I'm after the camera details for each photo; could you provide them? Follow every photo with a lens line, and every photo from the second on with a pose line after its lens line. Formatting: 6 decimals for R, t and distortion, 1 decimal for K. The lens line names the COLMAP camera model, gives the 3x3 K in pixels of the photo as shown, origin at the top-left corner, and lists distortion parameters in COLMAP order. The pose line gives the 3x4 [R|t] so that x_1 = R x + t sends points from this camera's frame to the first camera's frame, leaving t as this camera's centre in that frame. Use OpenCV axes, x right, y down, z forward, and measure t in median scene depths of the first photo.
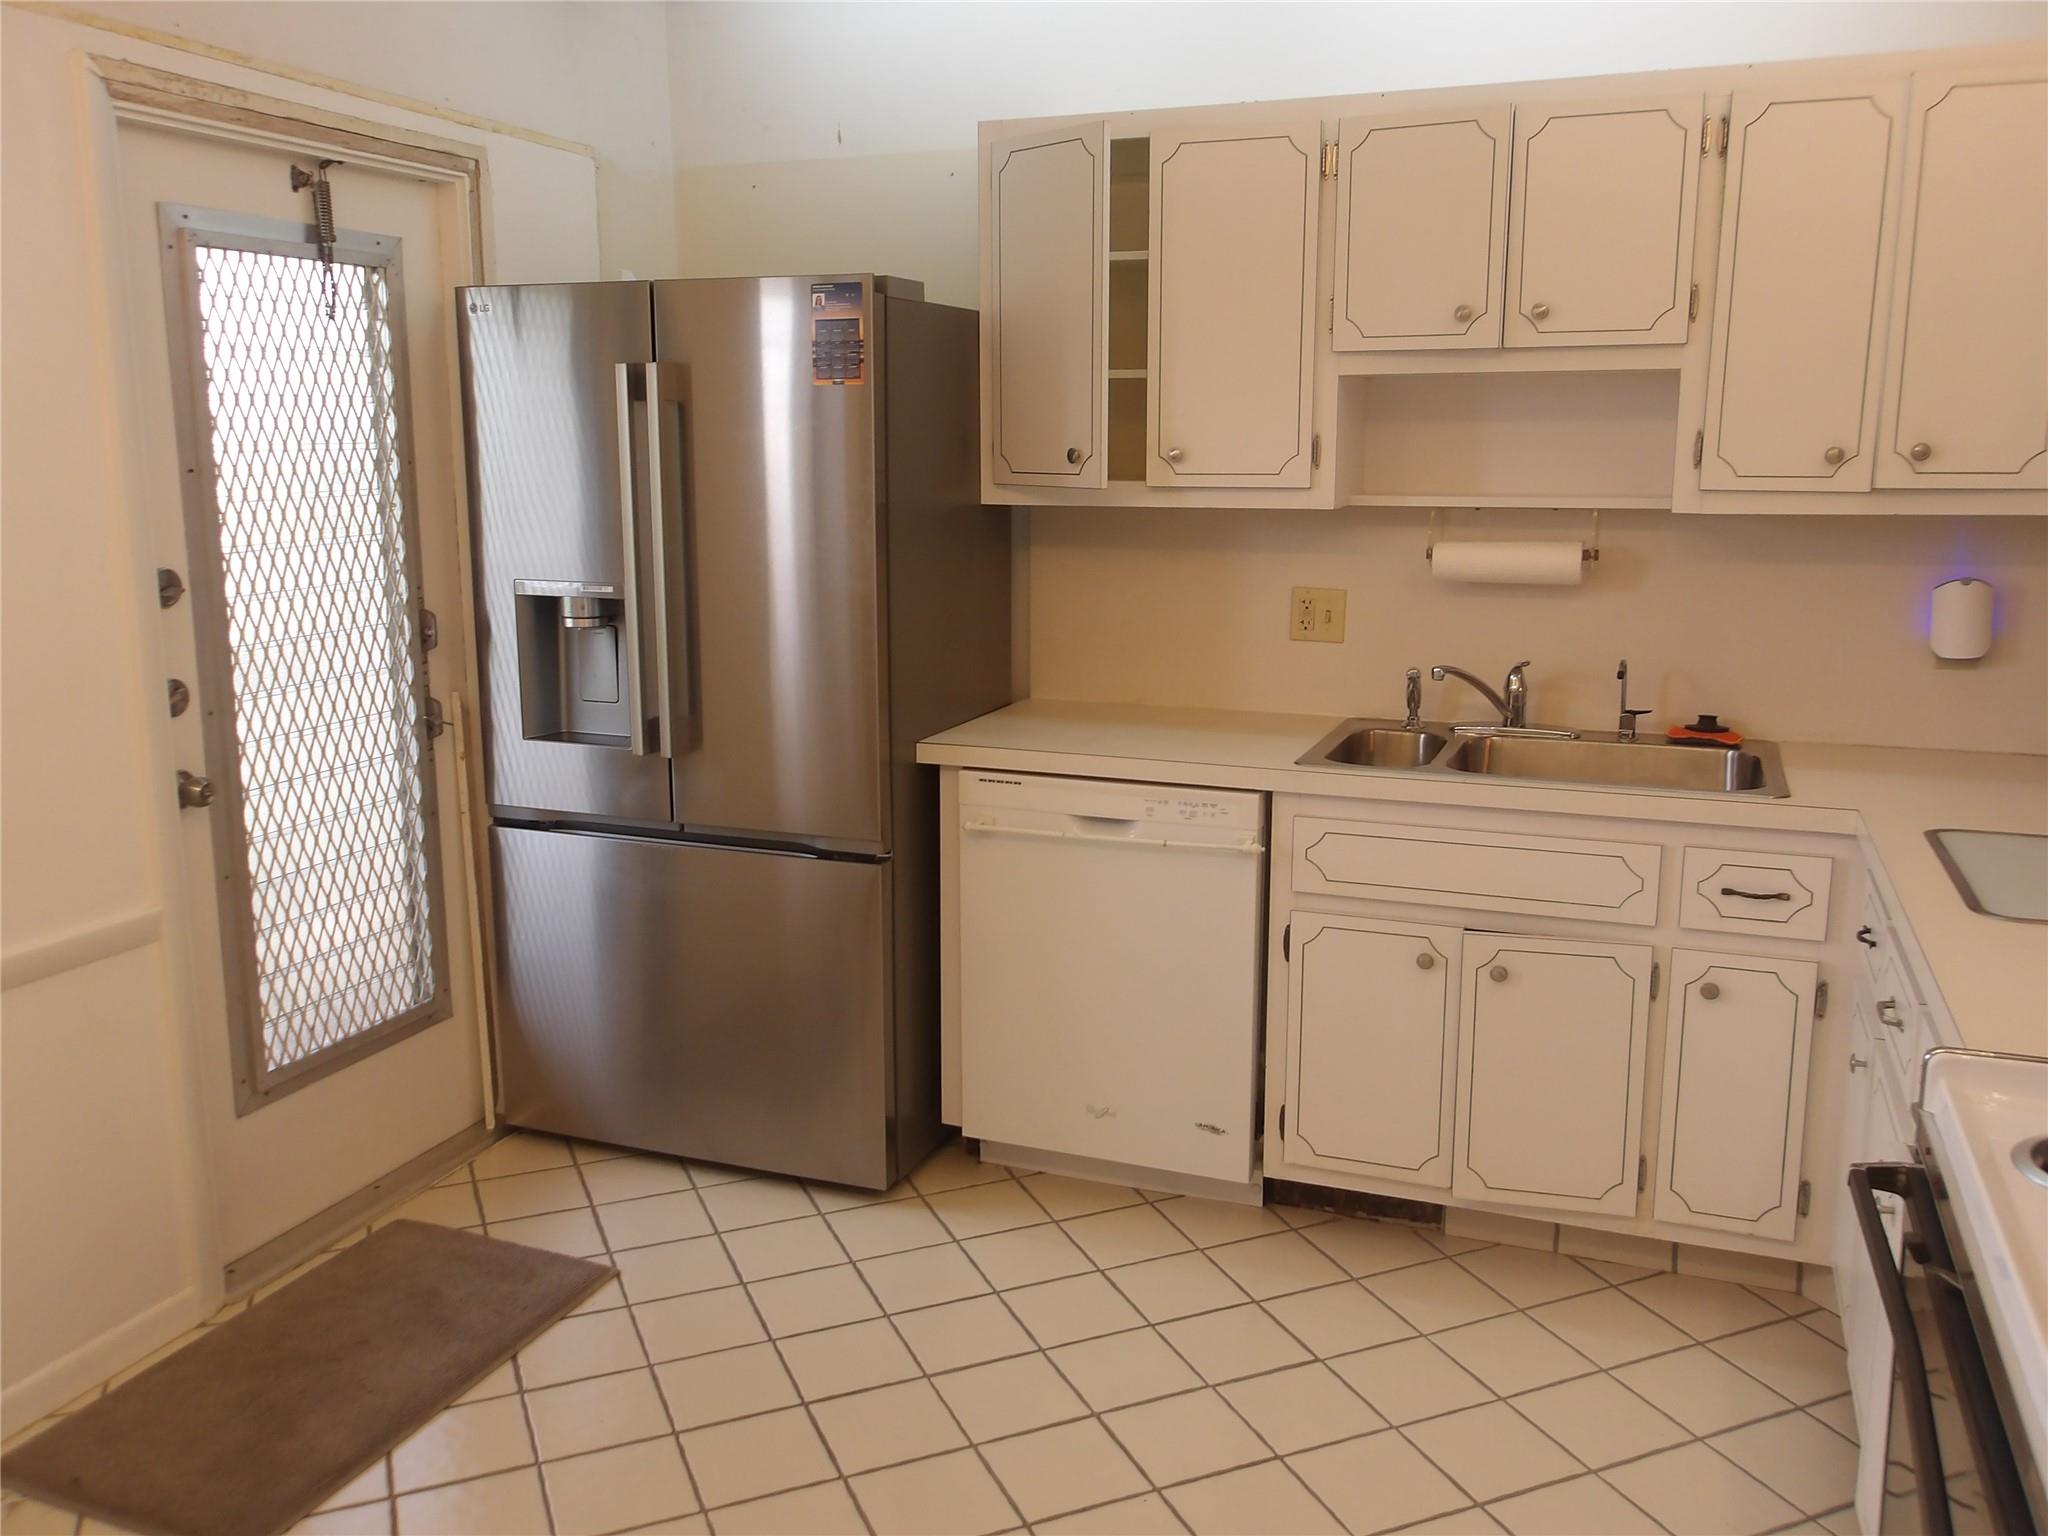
lens RADIAL K [[1682.8, 0, 1017.6], [0, 1682.8, 766.0], [0, 0, 1]] dist [0.011475, -0.005164]
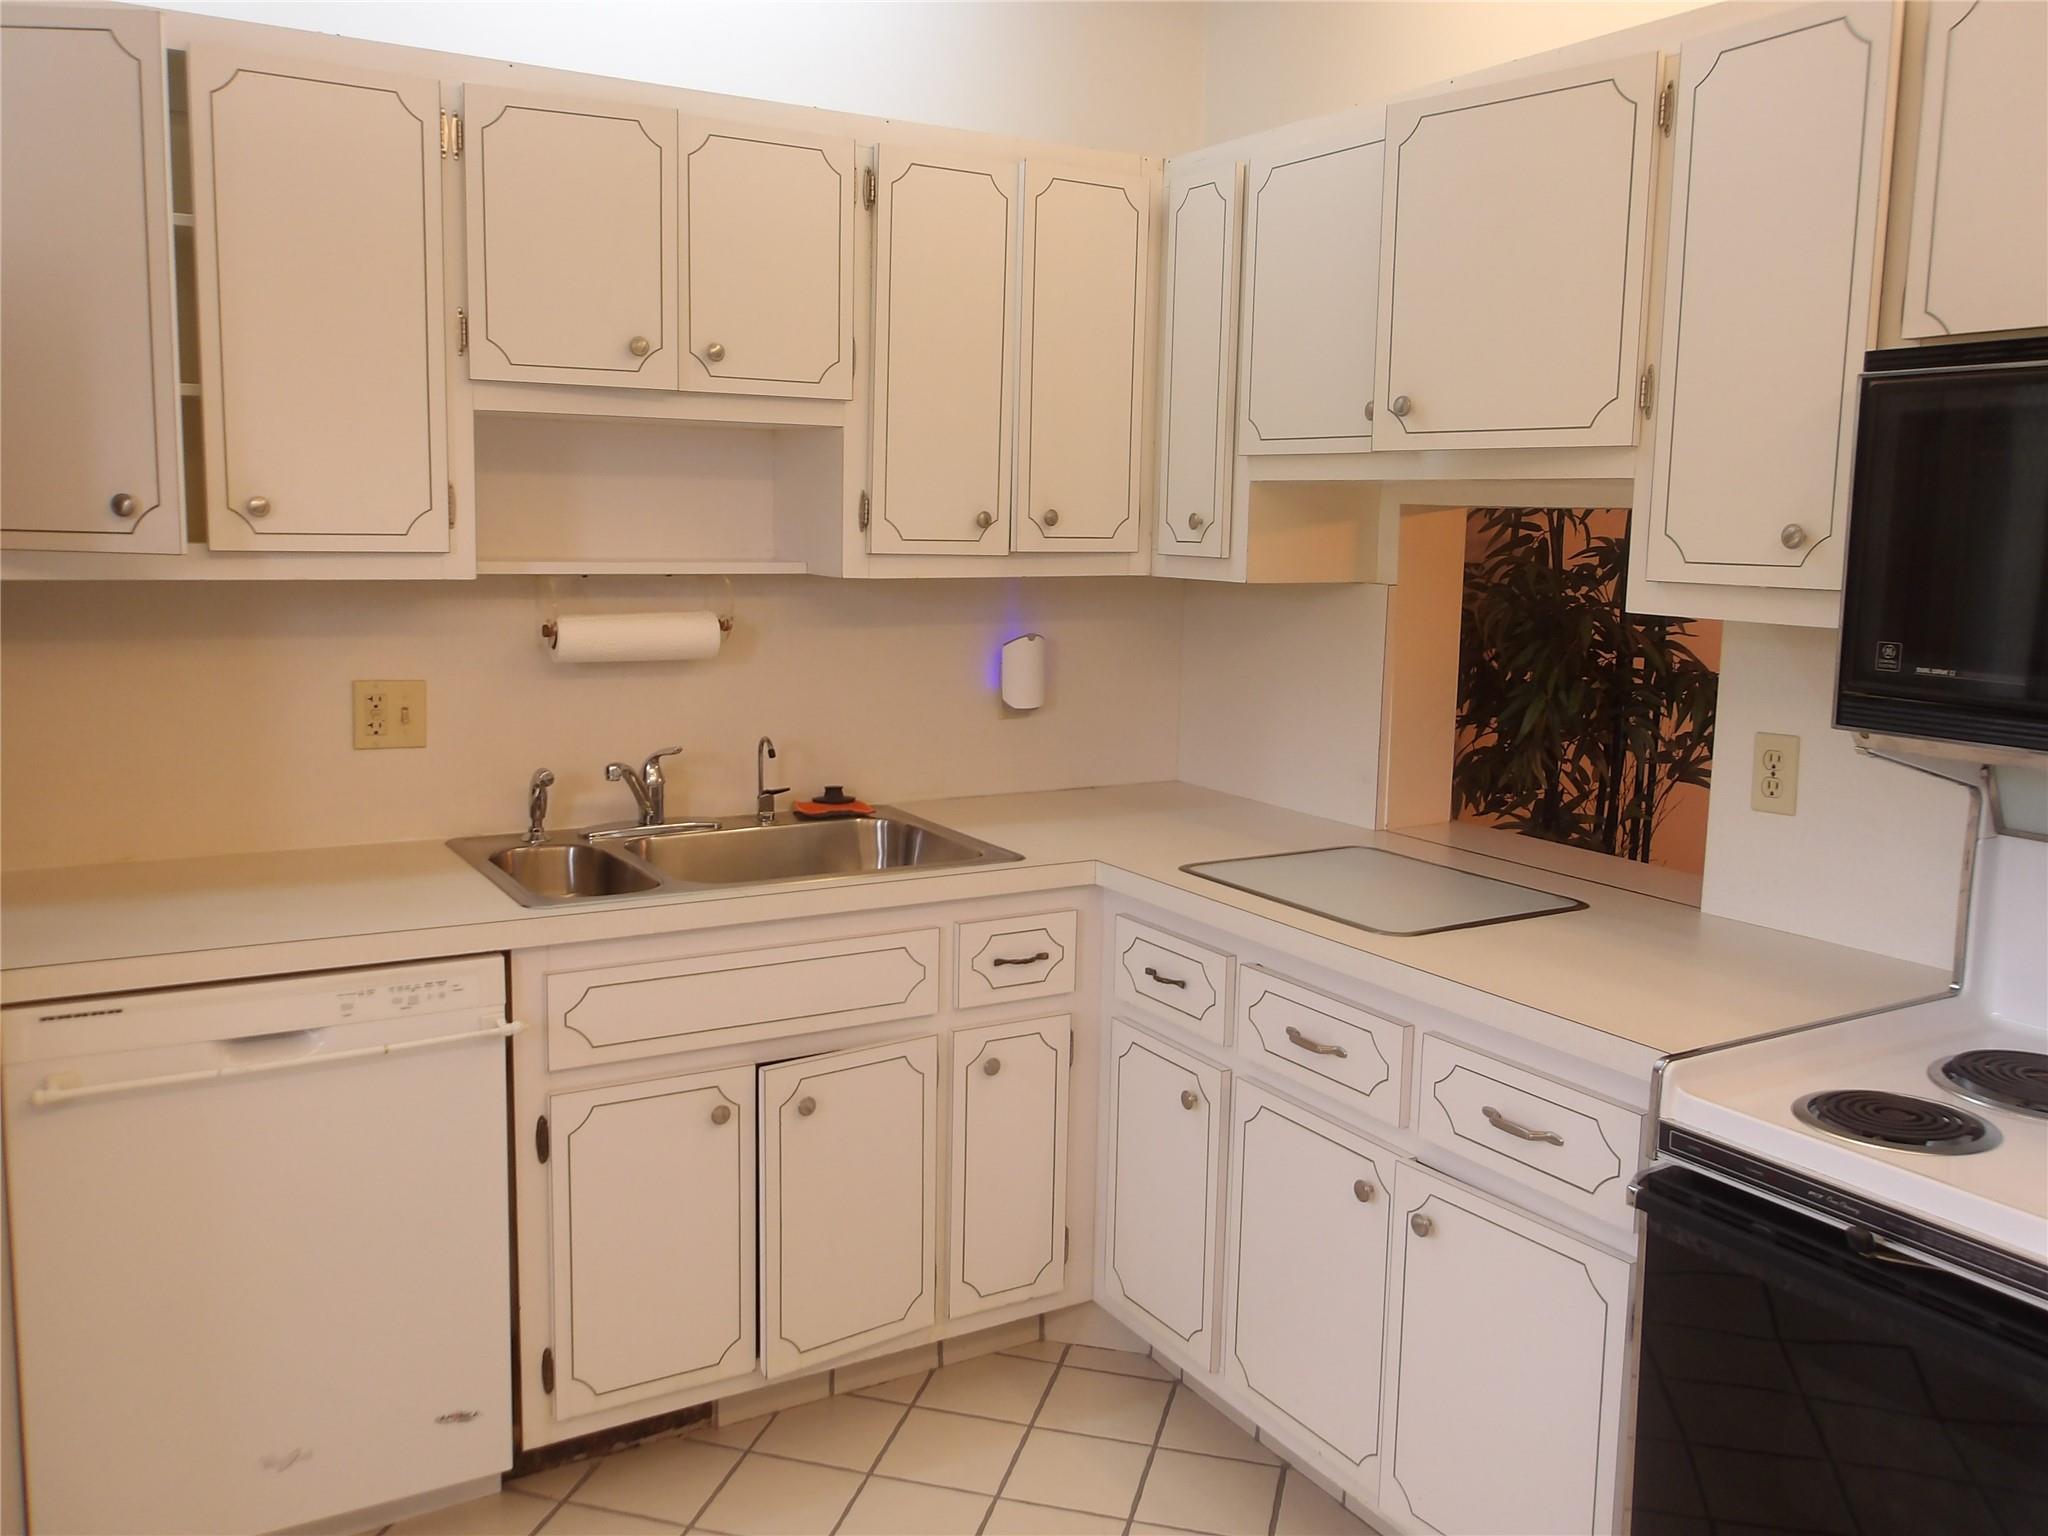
lens RADIAL K [[1682.8, 0, 1022.2], [0, 1682.8, 765.4], [0, 0, 1]] dist [0.011475, -0.005164]
pose [[0.614064, -0.102586, 0.782561, -0.291051], [0.130224, 0.991097, 0.027737, -0.057547], [-0.778439, 0.084876, 0.621956, 0.334646]]
